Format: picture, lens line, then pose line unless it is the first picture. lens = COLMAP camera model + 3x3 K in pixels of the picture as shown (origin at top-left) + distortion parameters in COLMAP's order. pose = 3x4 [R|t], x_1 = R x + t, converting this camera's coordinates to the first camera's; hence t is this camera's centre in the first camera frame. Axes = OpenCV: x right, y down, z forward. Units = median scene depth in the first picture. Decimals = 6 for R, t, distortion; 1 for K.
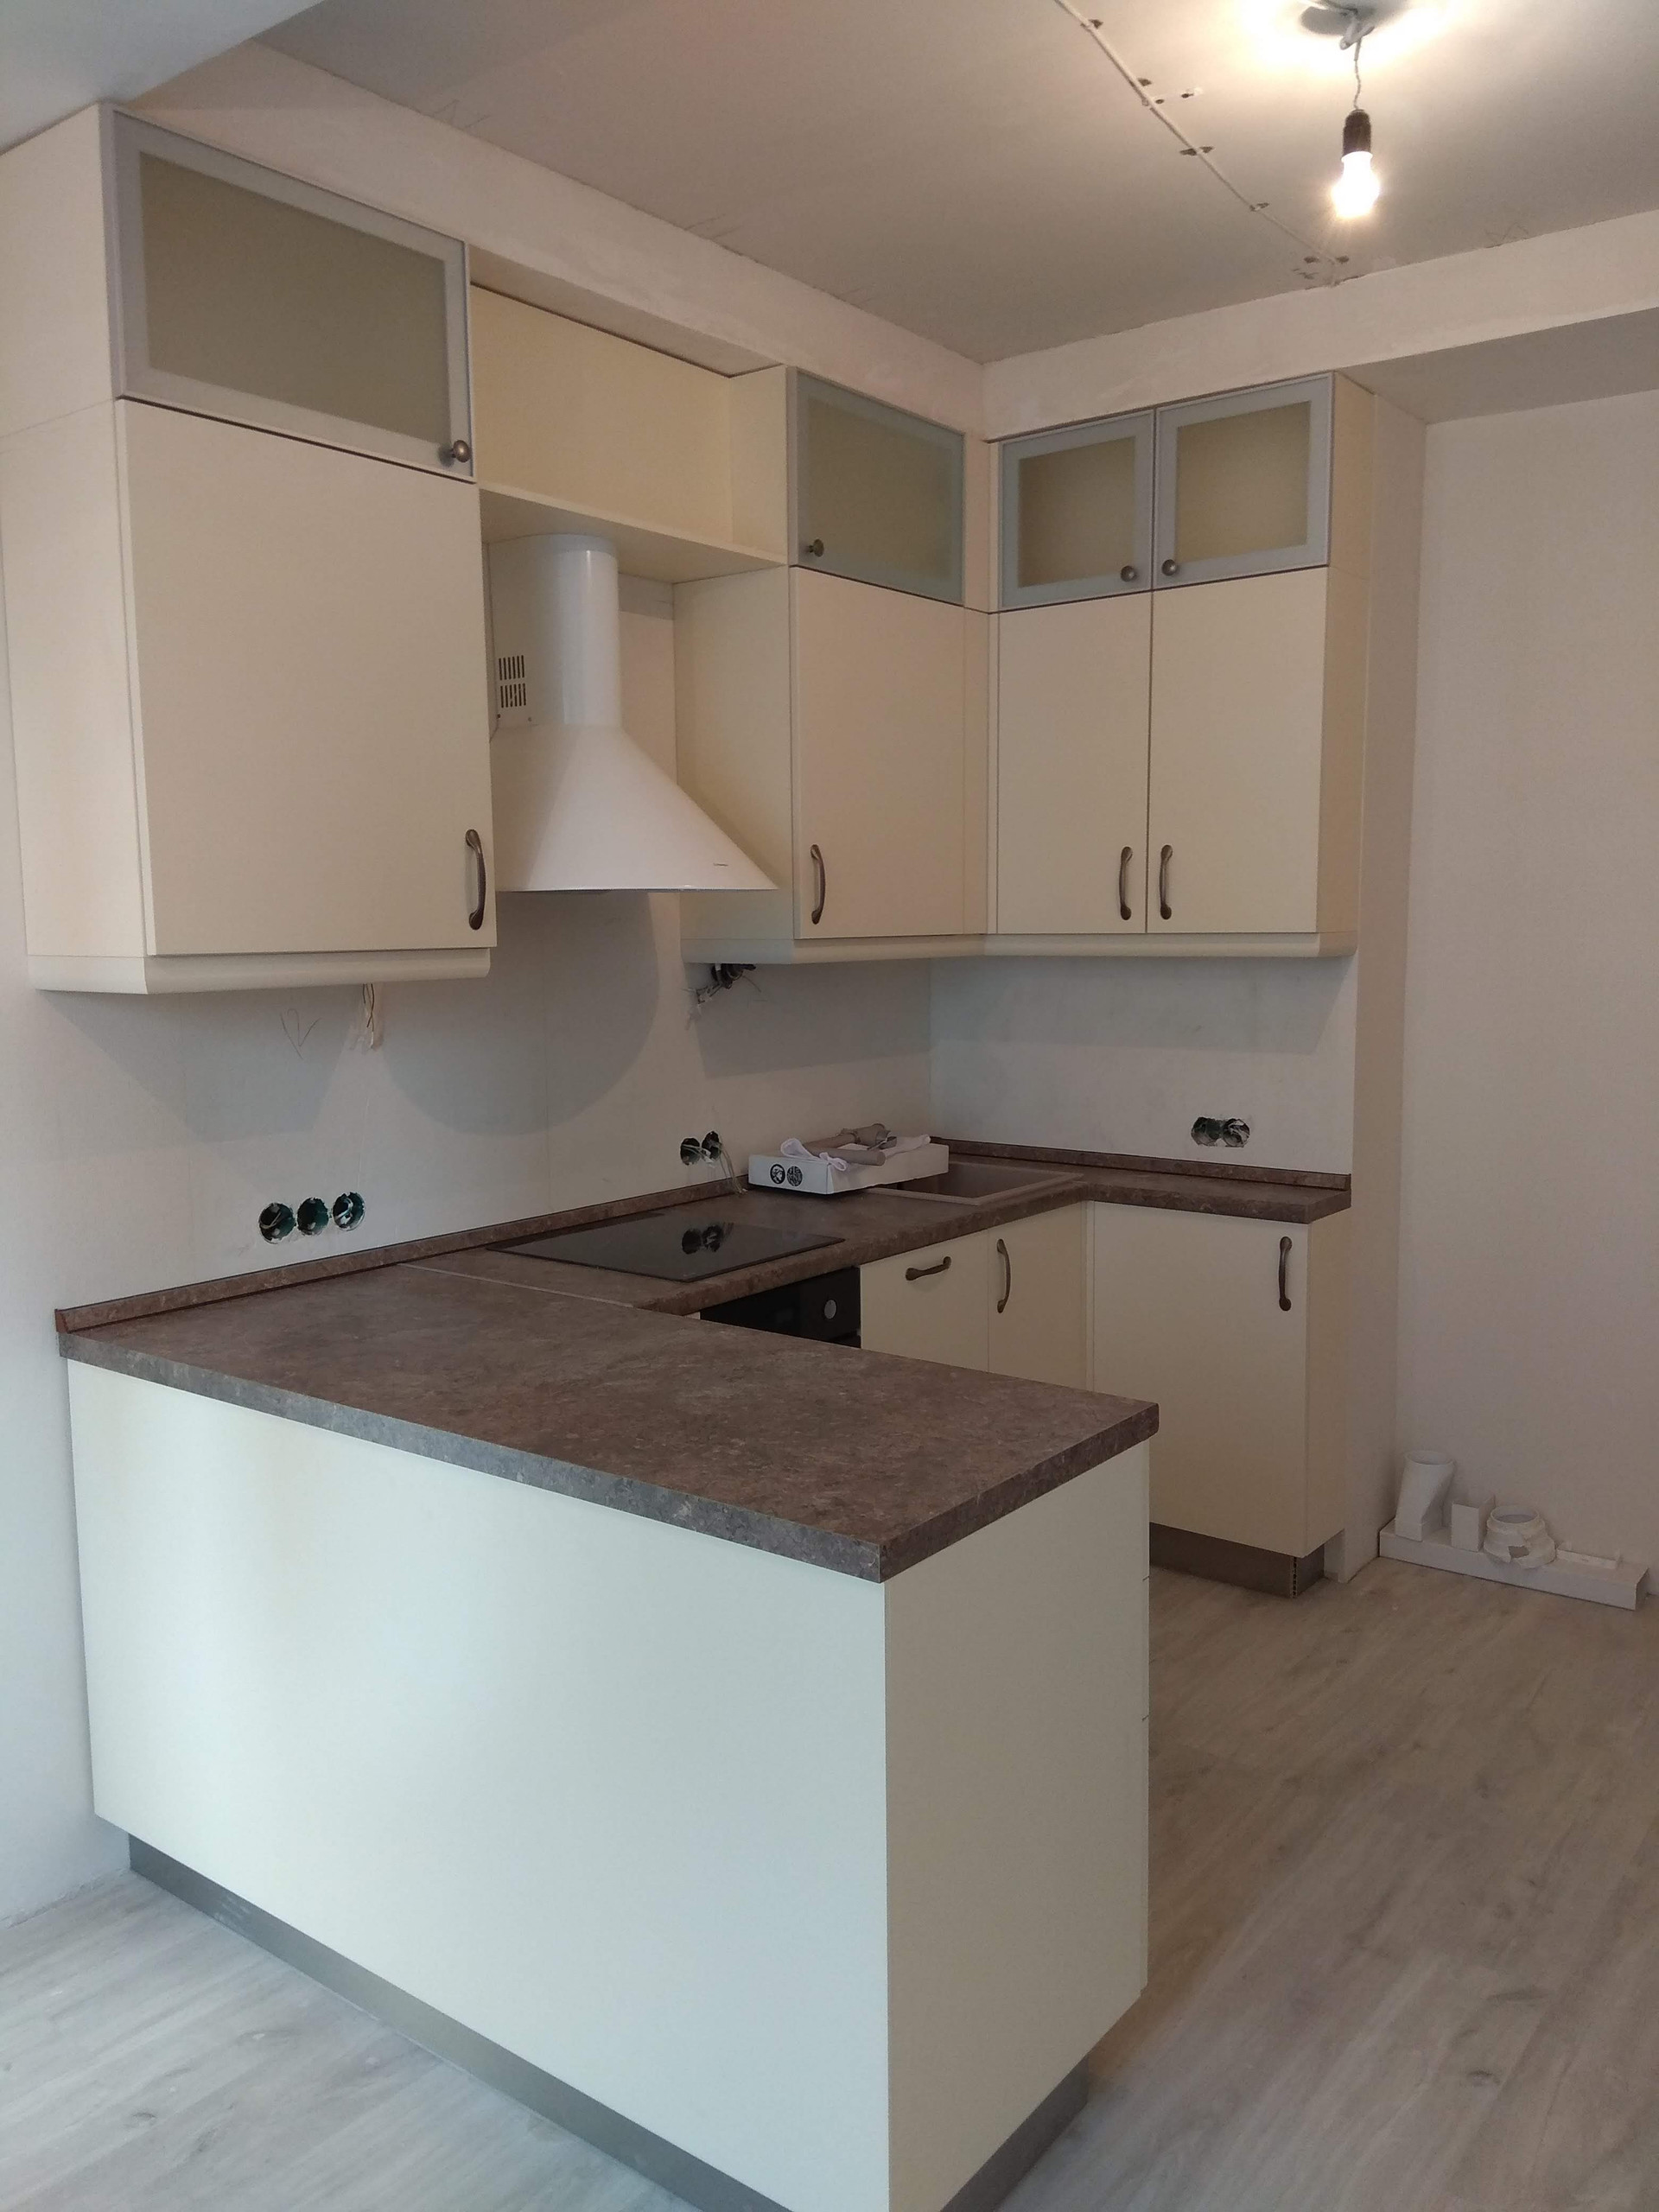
lens RADIAL K [[1756.3, 0, 825.7], [0, 1756.3, 1126.1], [0, 0, 1]] dist [0.033866, -0.032788]
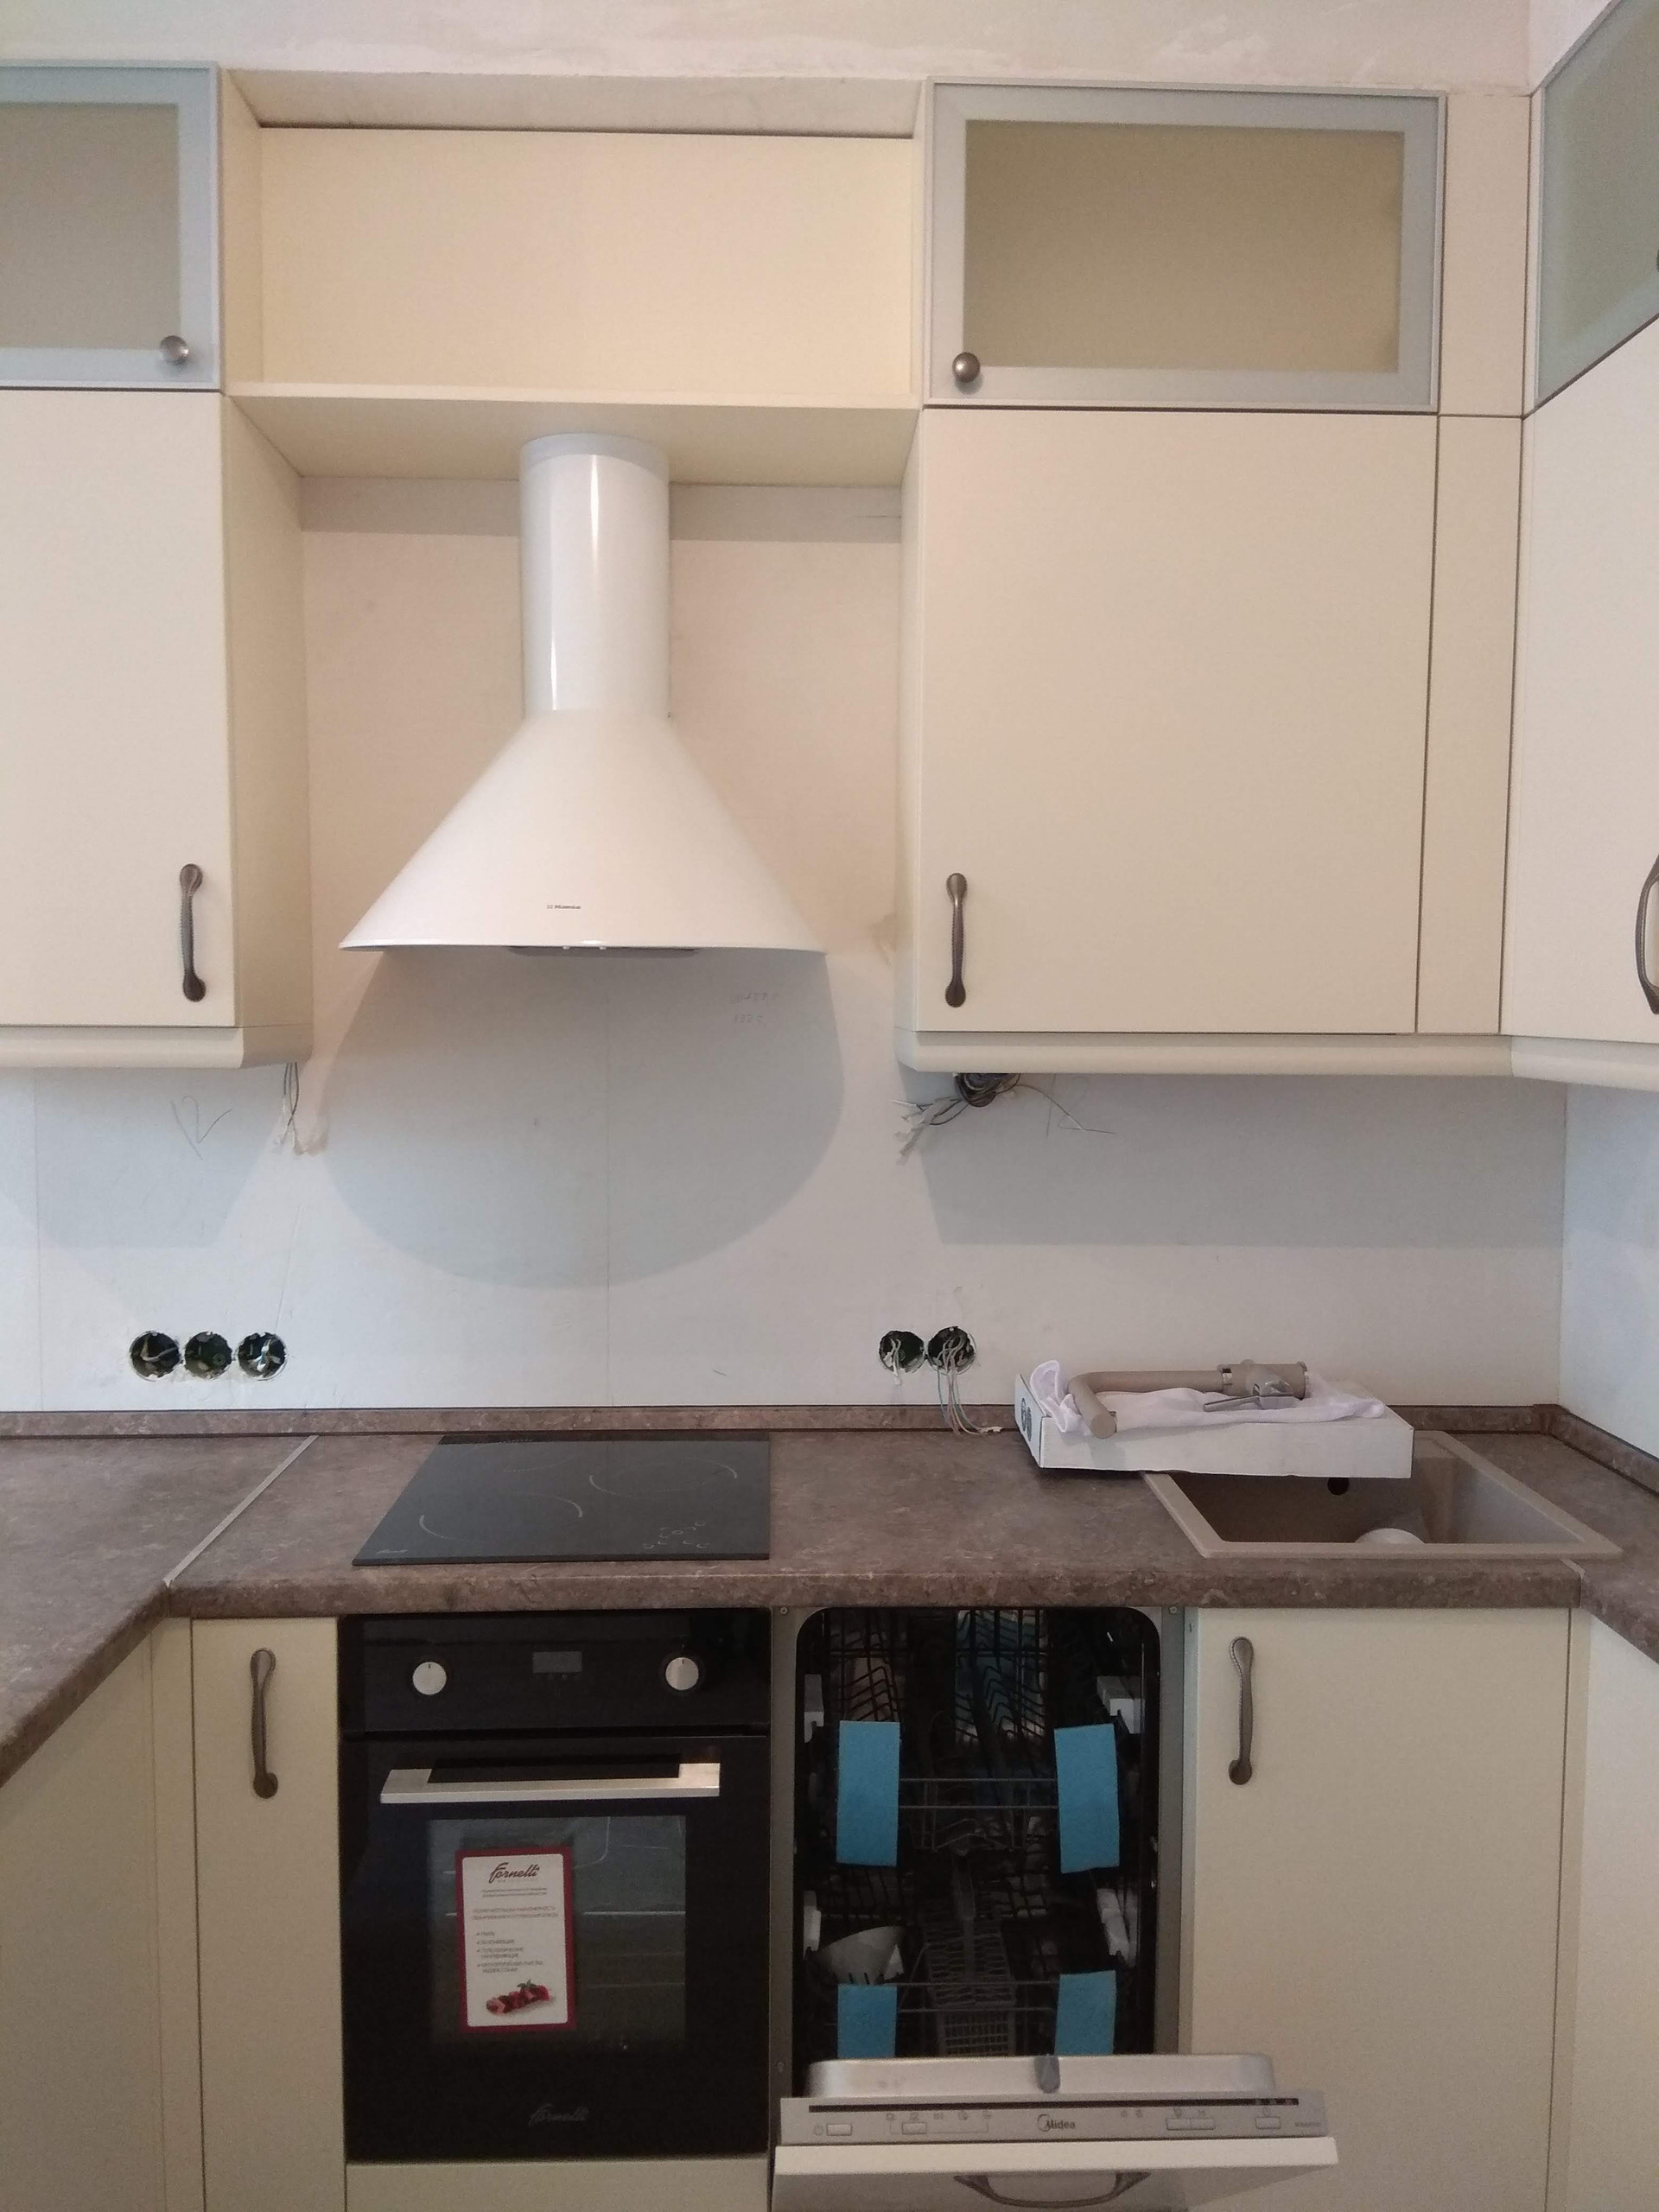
lens RADIAL K [[1756.3, 0, 830.4], [0, 1756.3, 1088.1], [0, 0, 1]] dist [0.033866, -0.032788]
pose [[0.631574, 0.059310, -0.773044, 0.472194], [-0.106278, 0.994280, -0.010546, -0.085994], [0.767997, 0.088818, 0.634265, 0.663643]]
